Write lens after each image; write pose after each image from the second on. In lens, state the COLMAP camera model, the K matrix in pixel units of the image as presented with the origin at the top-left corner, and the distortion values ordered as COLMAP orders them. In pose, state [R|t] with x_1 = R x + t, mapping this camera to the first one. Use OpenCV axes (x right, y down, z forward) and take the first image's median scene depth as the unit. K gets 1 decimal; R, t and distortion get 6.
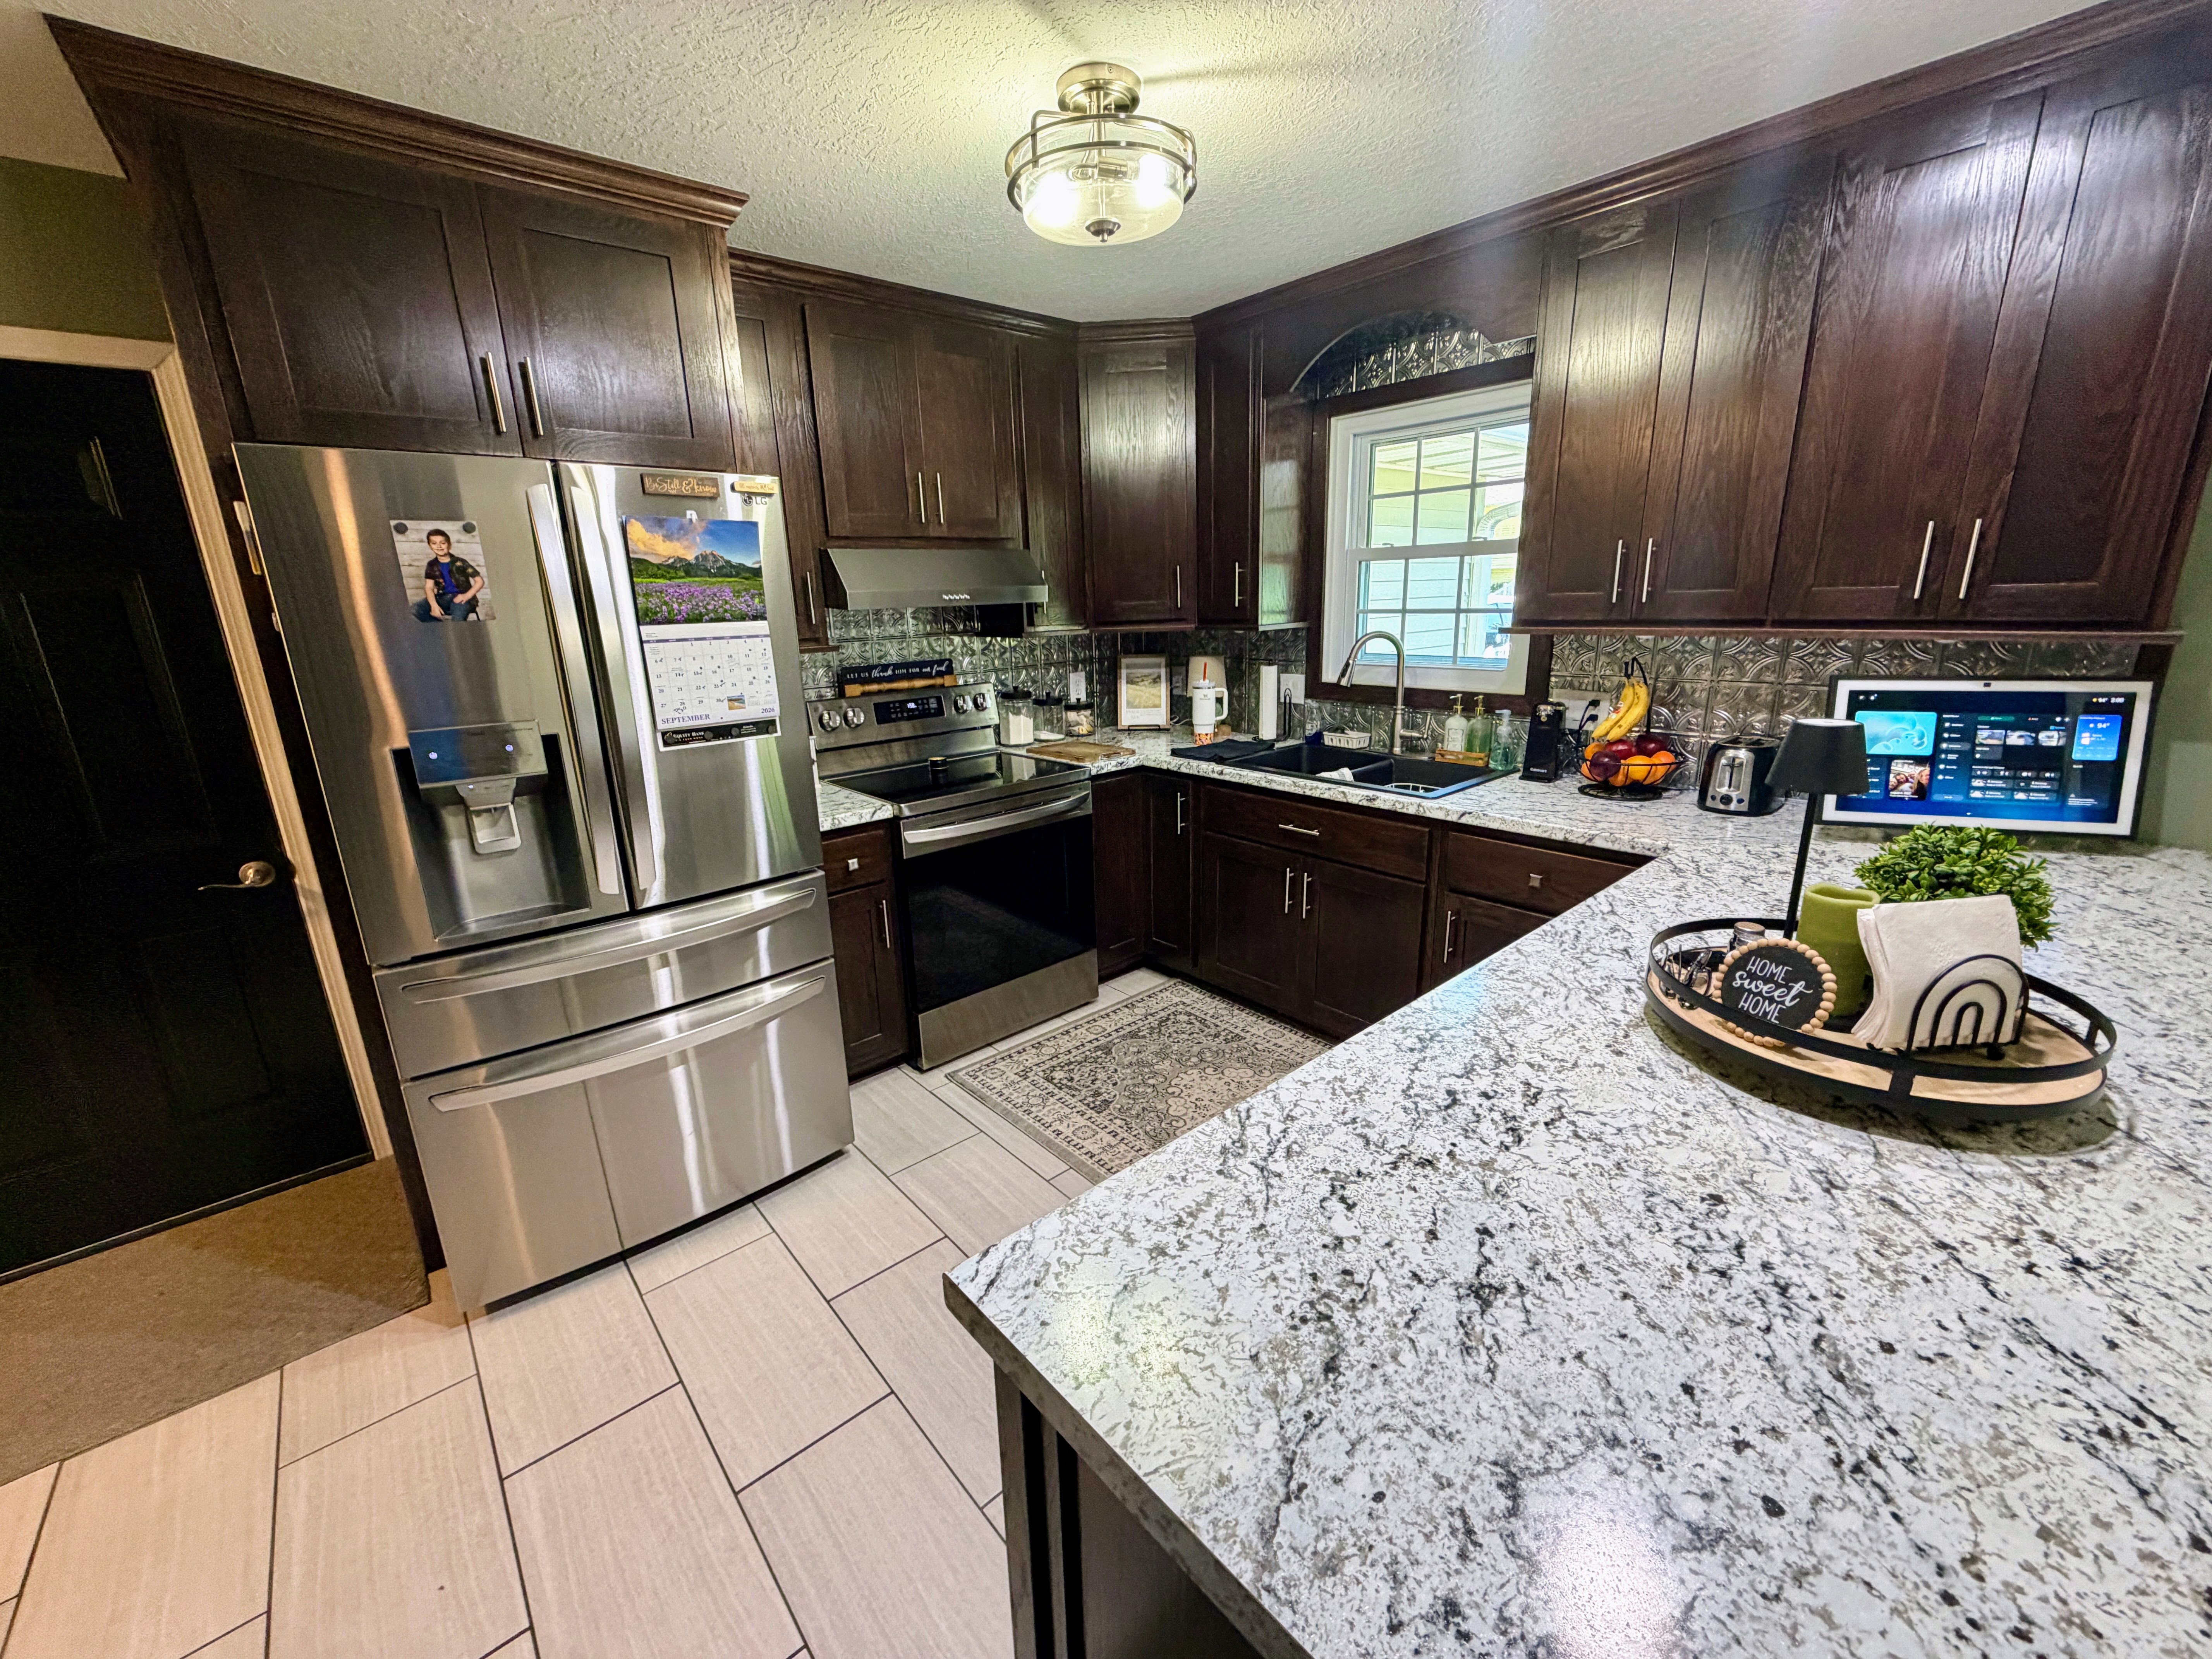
lens RADIAL K [[885.6, 0, 1093.2], [0, 885.6, 820.4], [0, 0, 1]] dist [-0.002481, 0.000156]
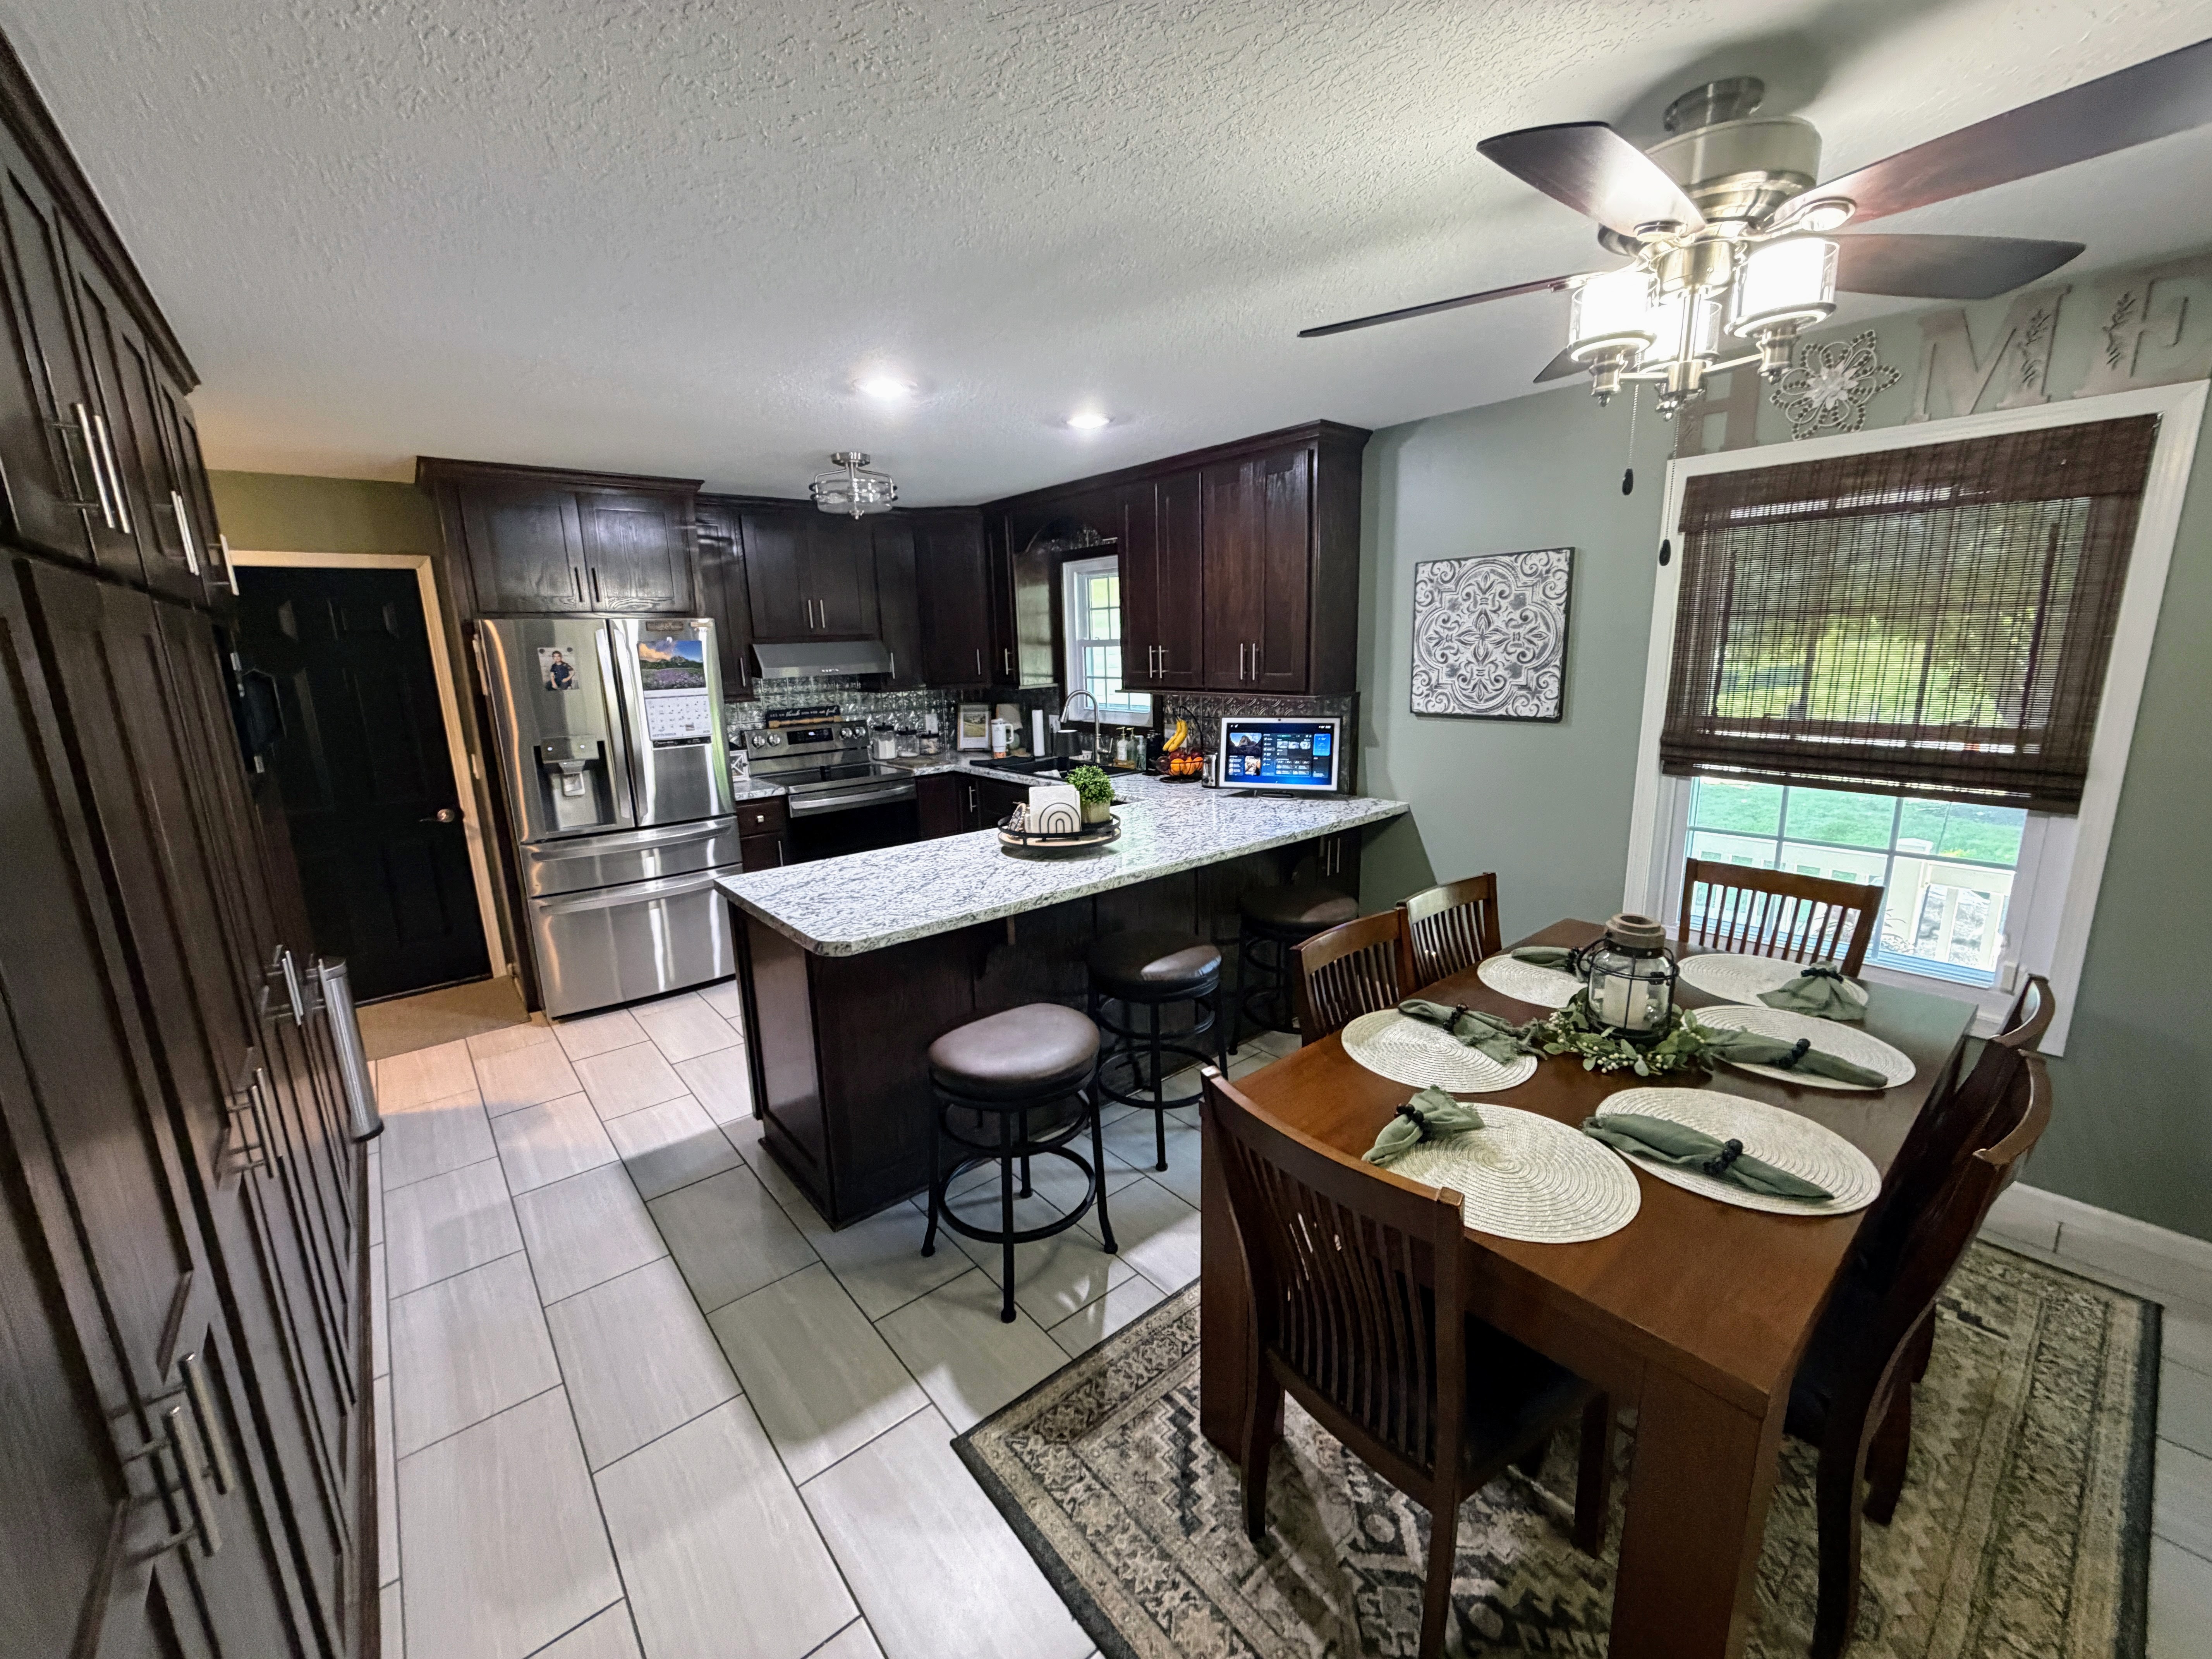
lens RADIAL K [[885.6, 0, 1093.2], [0, 885.6, 820.4], [0, 0, 1]] dist [-0.002481, 0.000156]
pose [[0.999811, 0.004551, -0.018880, 0.451914], [-0.005452, 0.998835, -0.047956, 0.138673], [0.018640, 0.048050, 0.998671, -0.807653]]
